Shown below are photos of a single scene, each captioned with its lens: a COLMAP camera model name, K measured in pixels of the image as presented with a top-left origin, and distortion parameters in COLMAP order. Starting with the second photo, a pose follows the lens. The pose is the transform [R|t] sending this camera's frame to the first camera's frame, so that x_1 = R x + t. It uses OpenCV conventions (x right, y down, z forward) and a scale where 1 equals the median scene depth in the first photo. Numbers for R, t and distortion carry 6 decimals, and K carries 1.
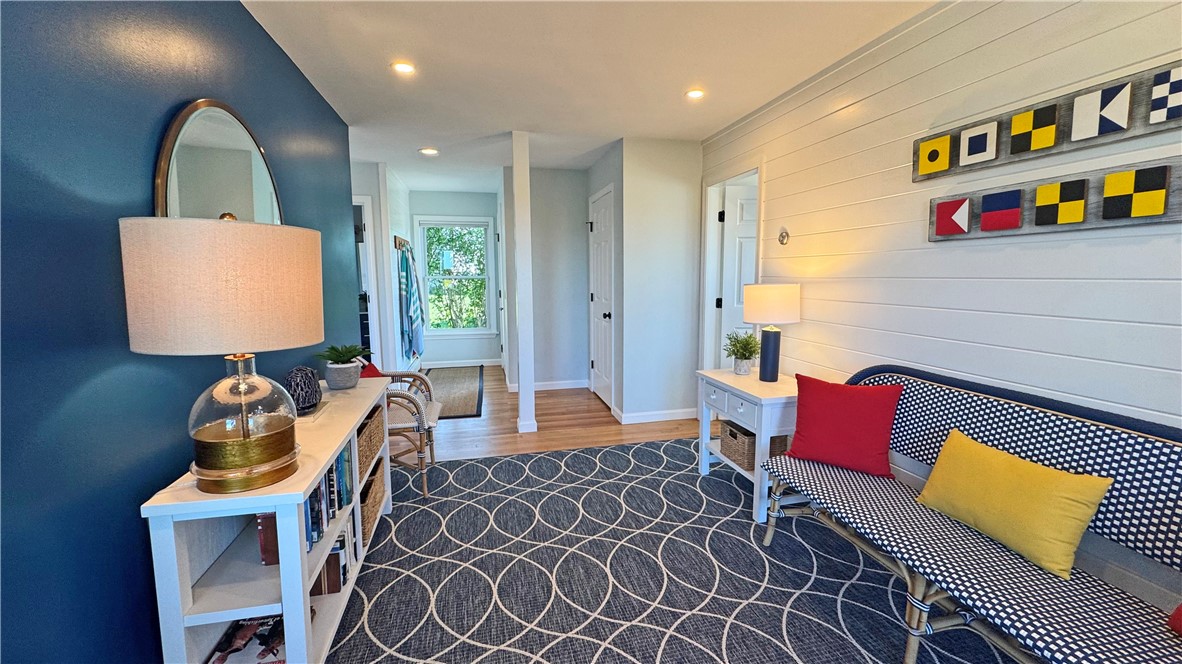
lens RADIAL K [[470.5, 0, 591.0], [0, 470.5, 332.0], [0, 0, 1]] dist [-0.003312, -0.000111]
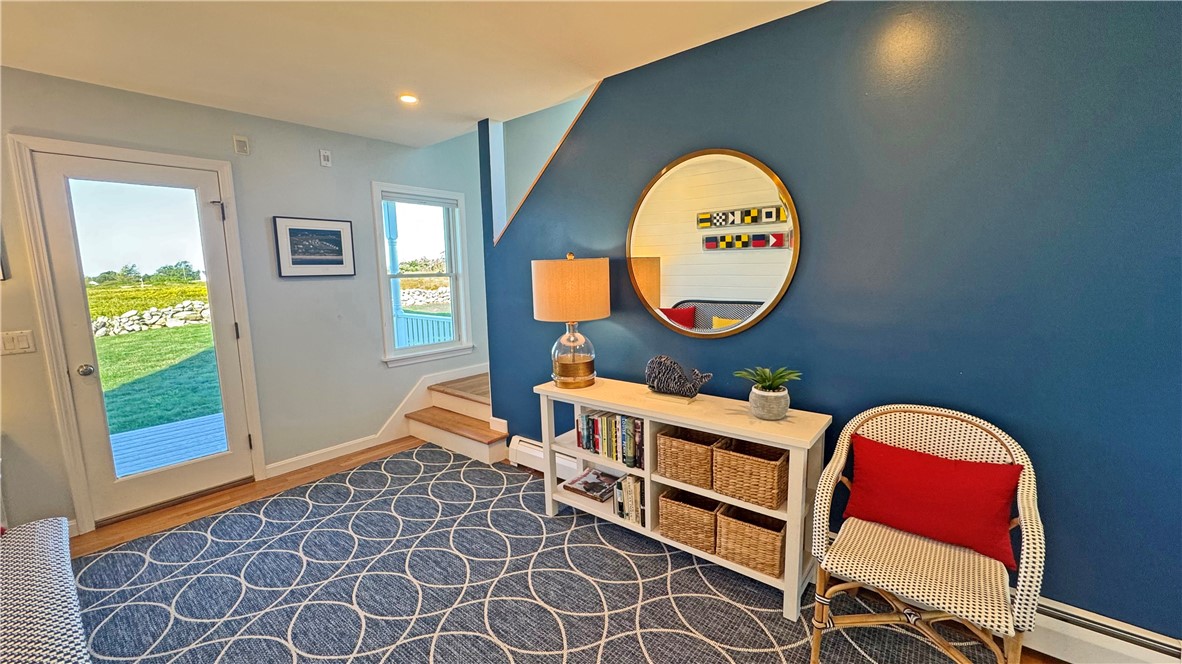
lens RADIAL K [[470.5, 0, 591.0], [0, 470.5, 332.0], [0, 0, 1]] dist [-0.003312, -0.000111]
pose [[-0.798957, 0.099722, -0.593063, 0.283808], [-0.049894, 0.971765, 0.230615, -0.277746], [0.599315, 0.213842, -0.771423, 1.902992]]
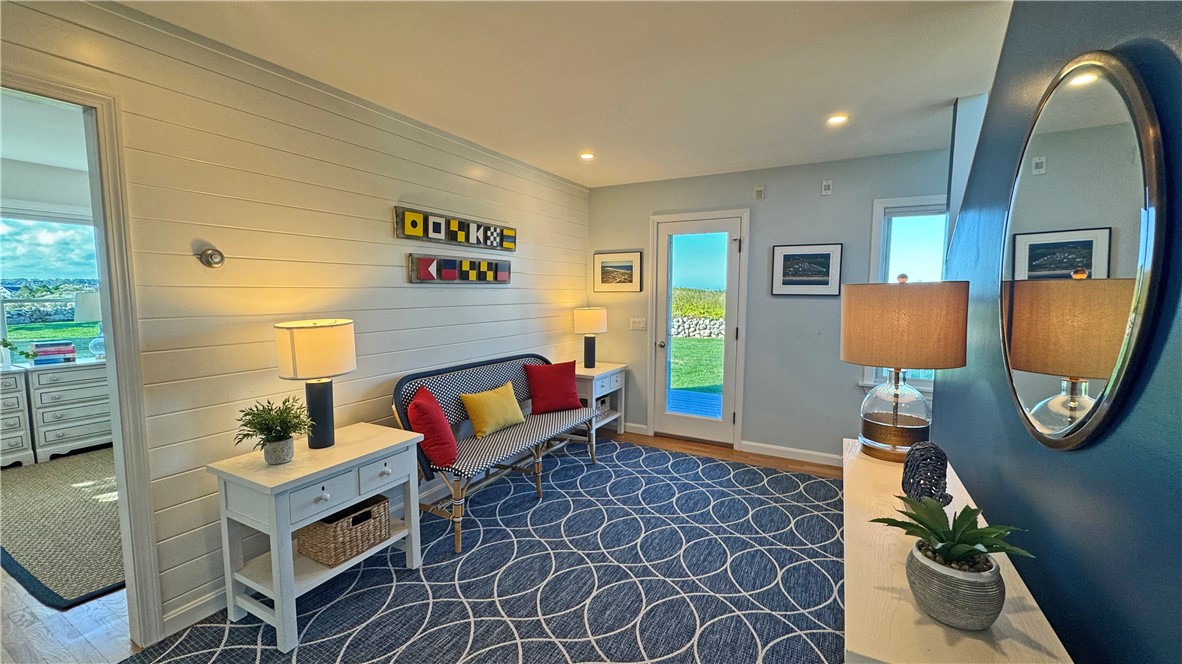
lens RADIAL K [[470.5, 0, 591.0], [0, 470.5, 332.0], [0, 0, 1]] dist [-0.003312, -0.000111]
pose [[-0.739896, -0.060081, 0.670033, -0.738257], [0.078938, 0.981369, 0.175167, -0.290413], [-0.668074, 0.182497, -0.721369, 1.944498]]
